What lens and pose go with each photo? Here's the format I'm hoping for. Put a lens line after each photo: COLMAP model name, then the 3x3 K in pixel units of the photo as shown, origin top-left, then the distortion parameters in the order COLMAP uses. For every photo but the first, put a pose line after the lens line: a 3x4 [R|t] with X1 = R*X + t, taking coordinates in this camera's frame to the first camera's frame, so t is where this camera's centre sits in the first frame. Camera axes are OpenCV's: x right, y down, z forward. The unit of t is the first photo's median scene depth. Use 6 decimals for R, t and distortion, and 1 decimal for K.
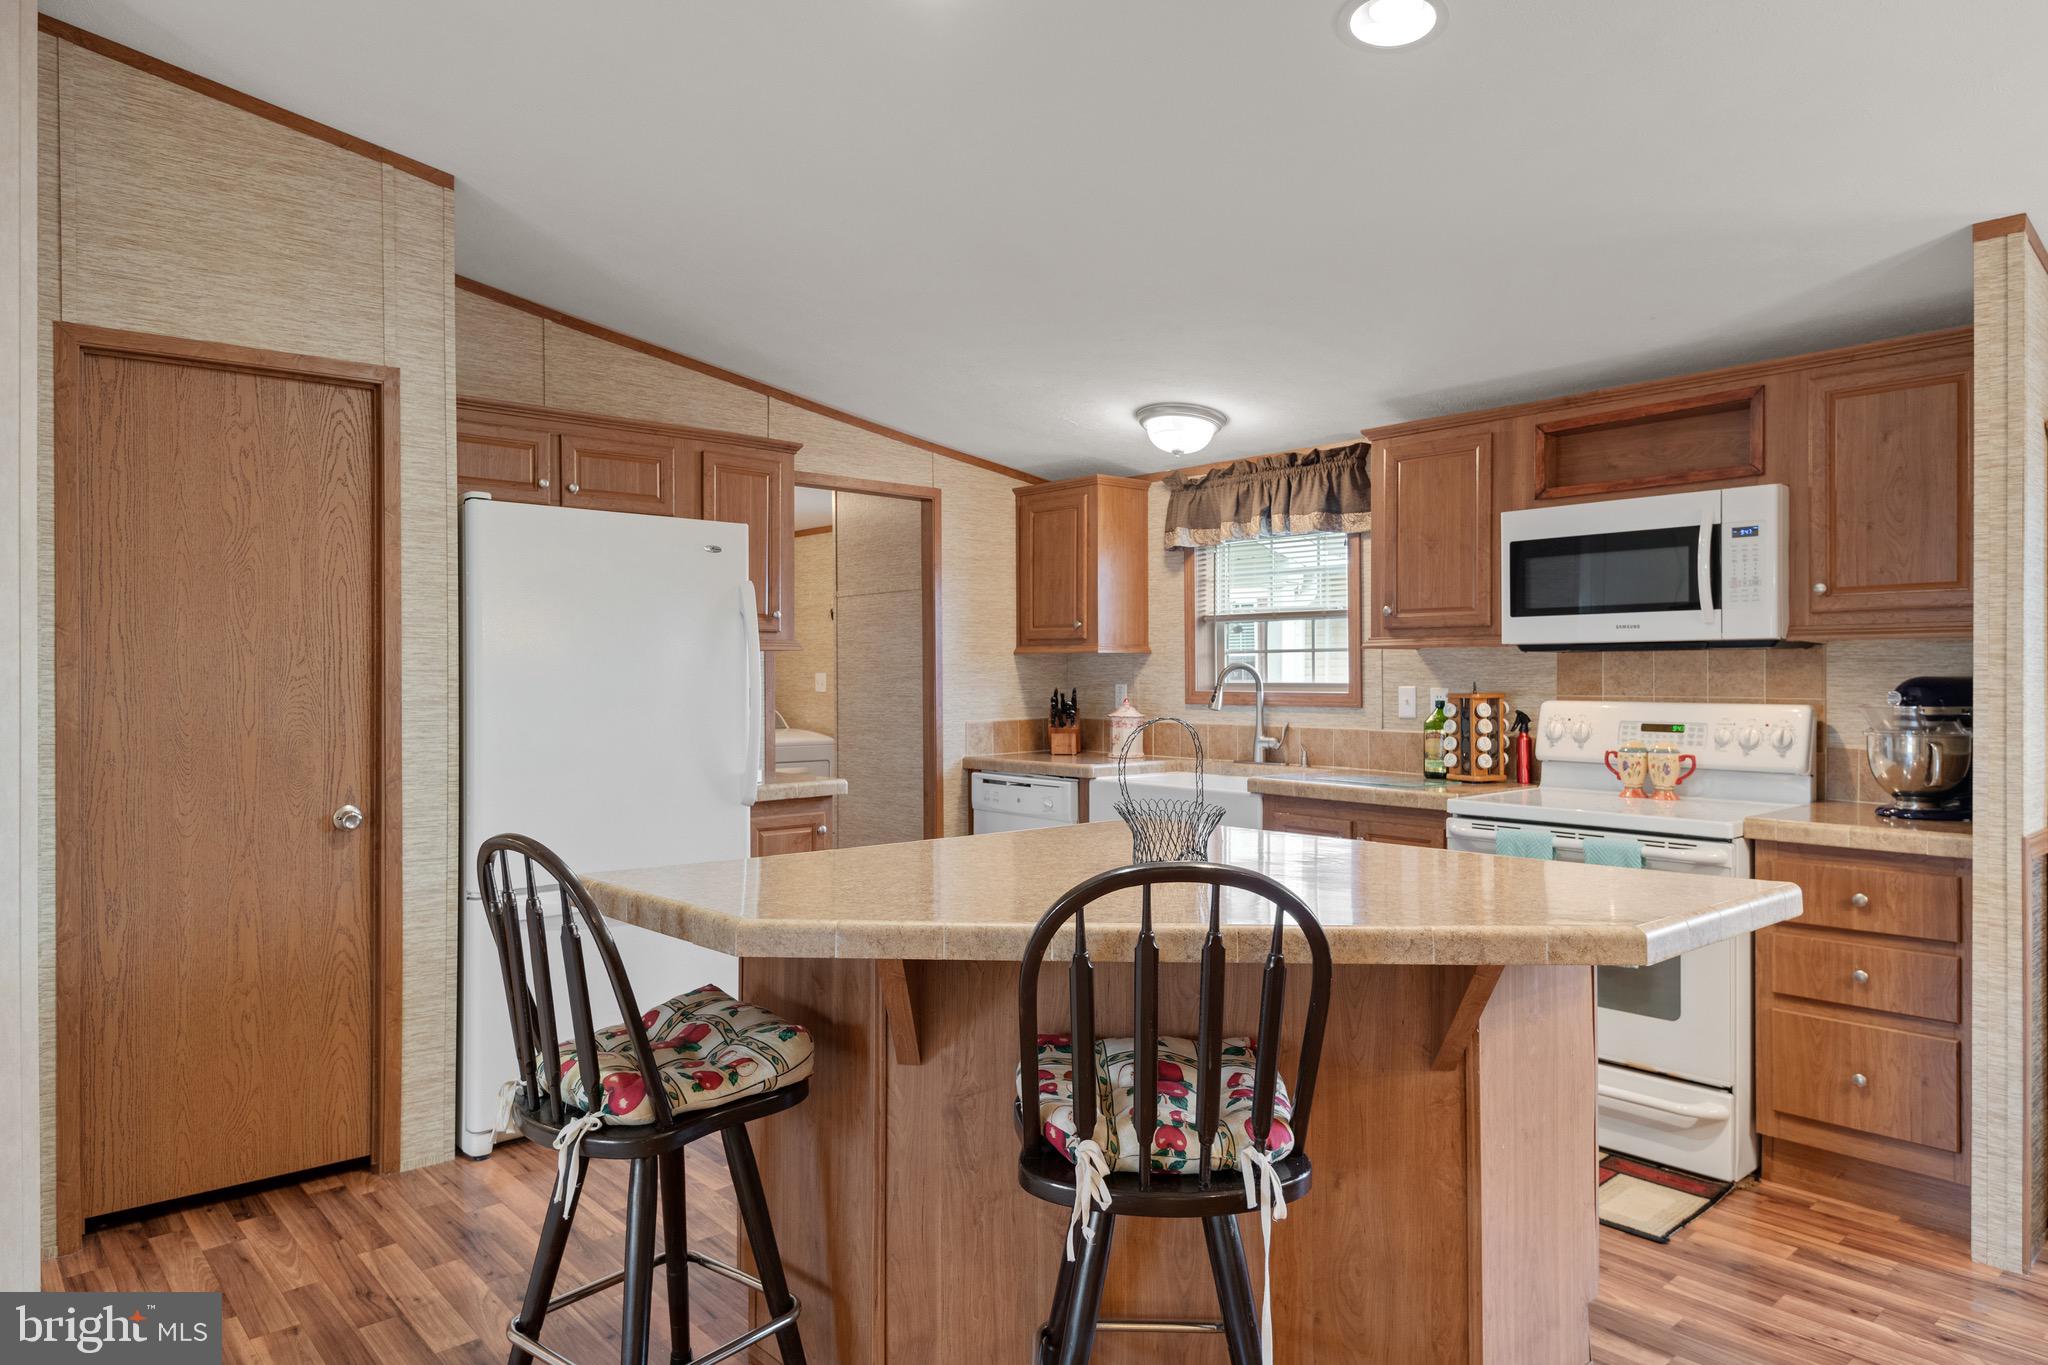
lens RADIAL K [[1265.7, 0, 1024.0], [0, 1265.7, 682.5], [0, 0, 1]] dist [0.001141, -0.000890]
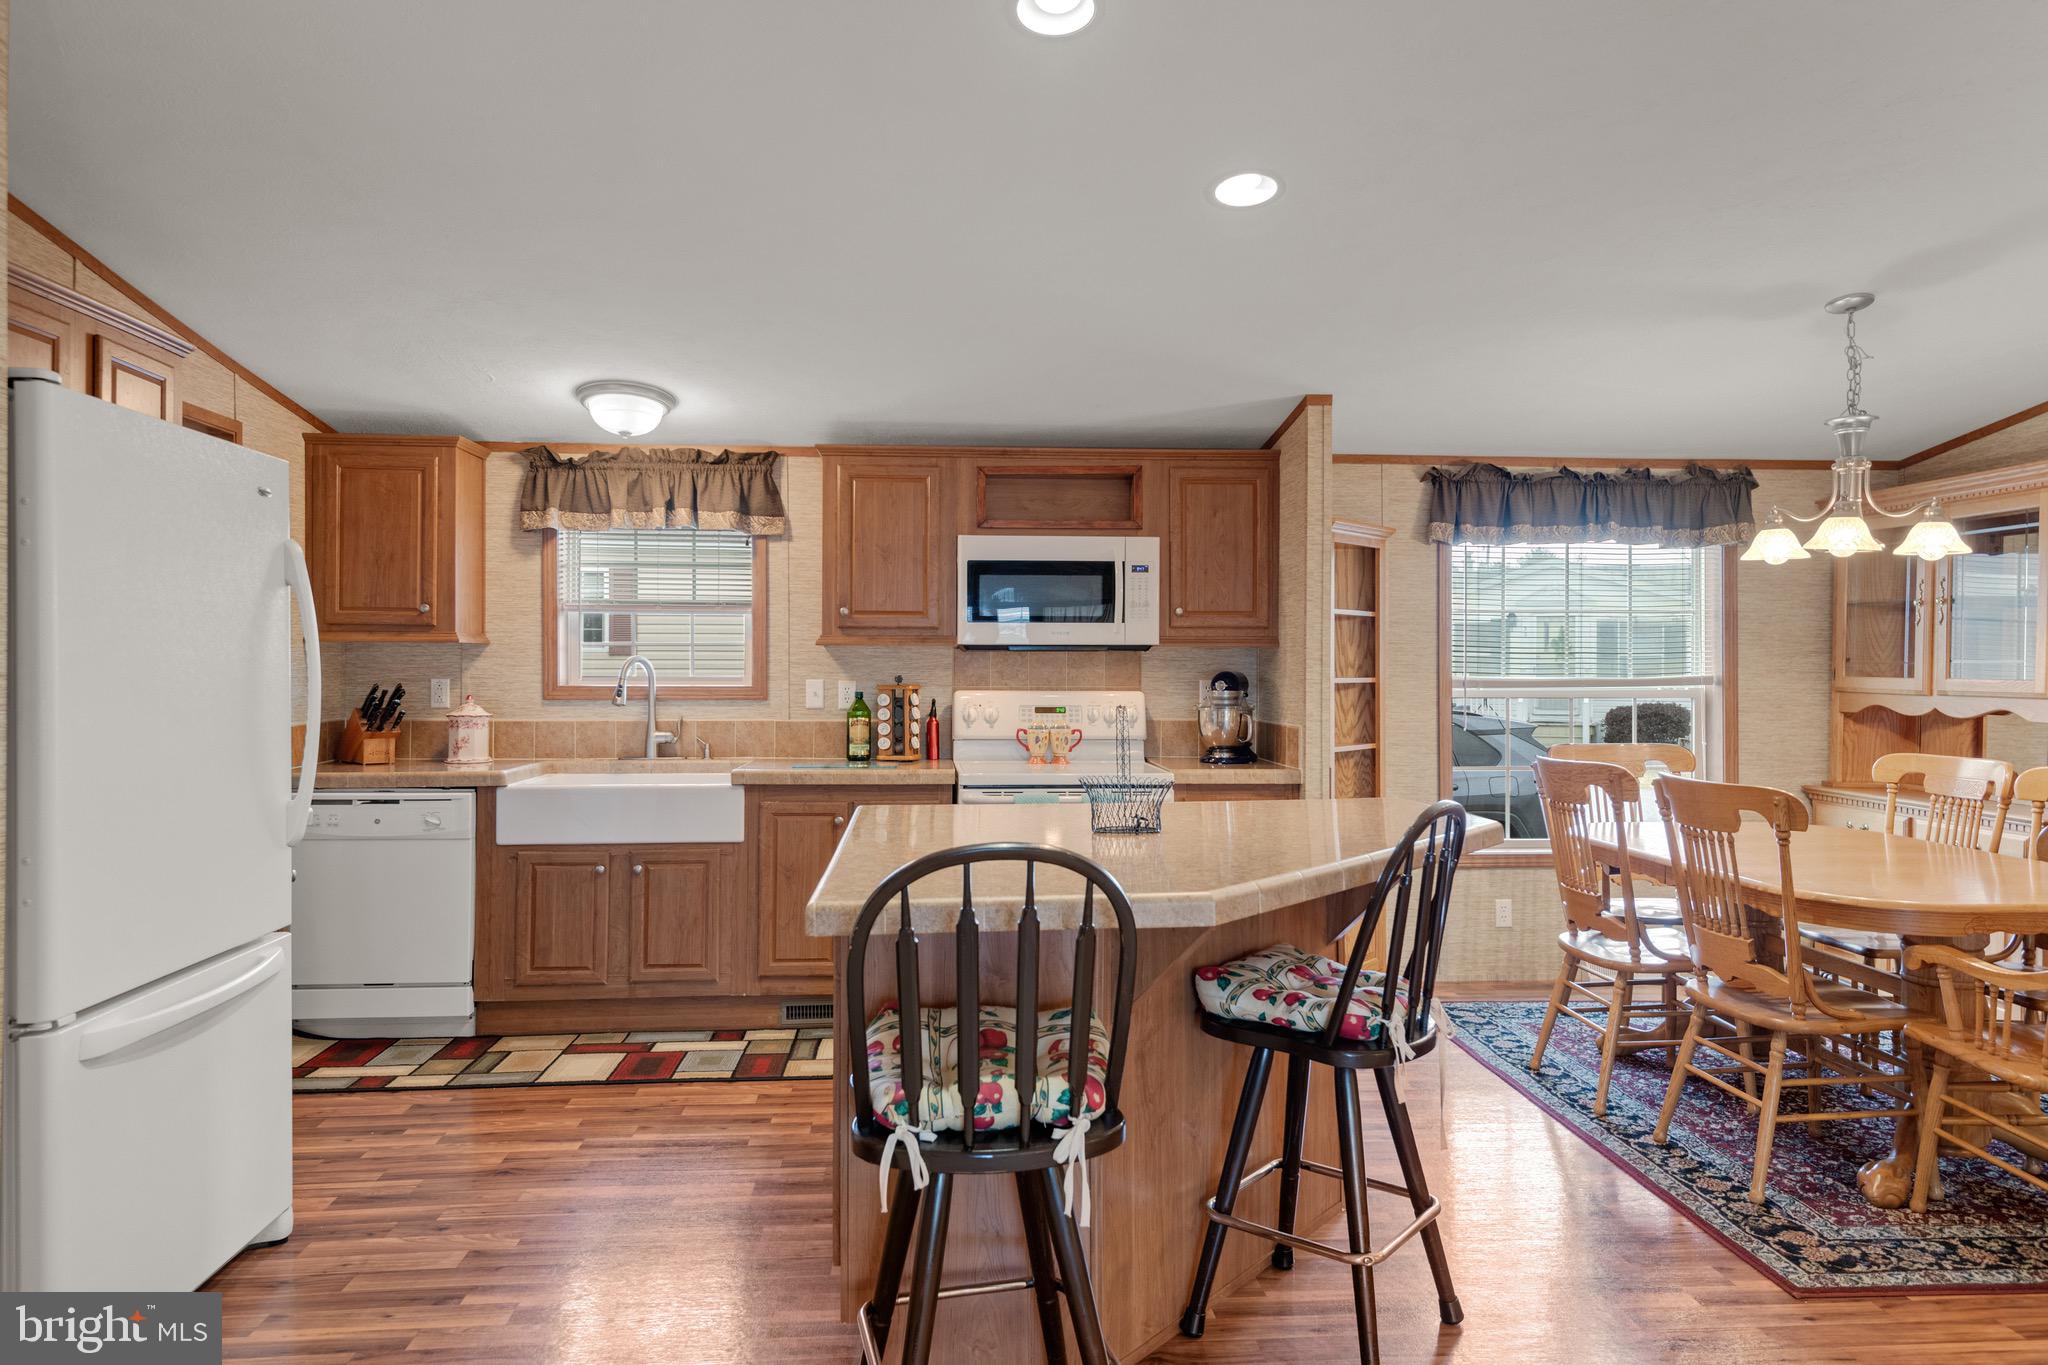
lens RADIAL K [[1221.5, 0, 1078.2], [0, 1221.5, 671.4], [0, 0, 1]] dist [0.032411, -0.018855]
pose [[0.590579, 0.001337, 0.806978, -0.482503], [0.001849, 0.999994, -0.003010, -0.000525], [-0.806977, 0.003270, 0.590573, 0.213949]]
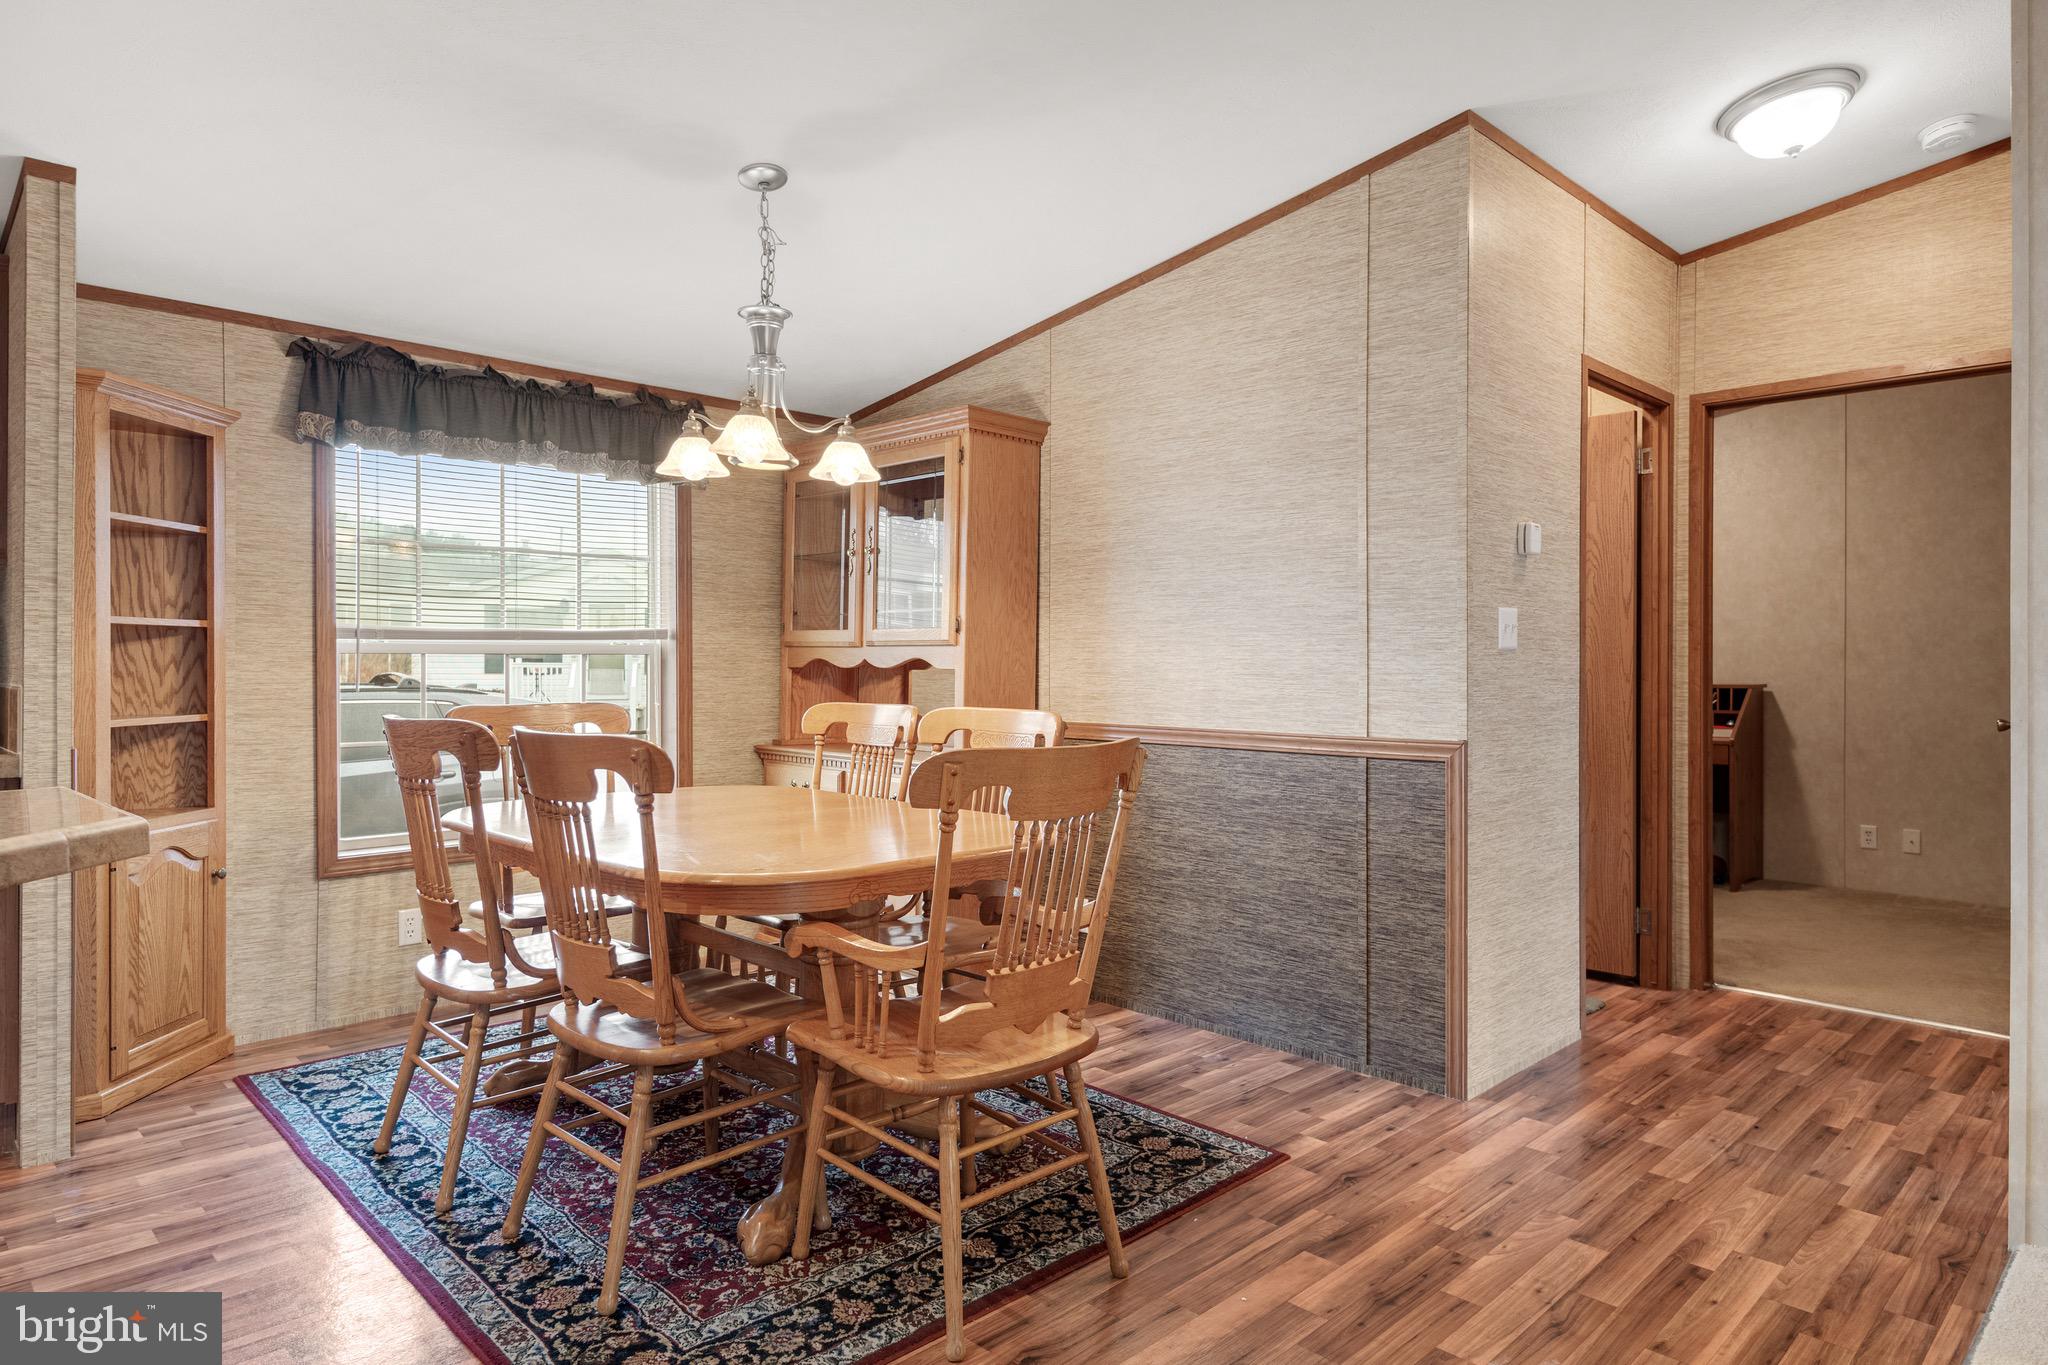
lens RADIAL K [[1177.8, 0, 1022.6], [0, 1177.8, 663.5], [0, 0, 1]] dist [-0.002247, -0.002033]
pose [[-0.071823, -0.000492, 0.997417, -0.178395], [0.002566, 0.999996, 0.000678, 0.034750], [-0.997414, 0.002608, -0.071822, 0.182576]]
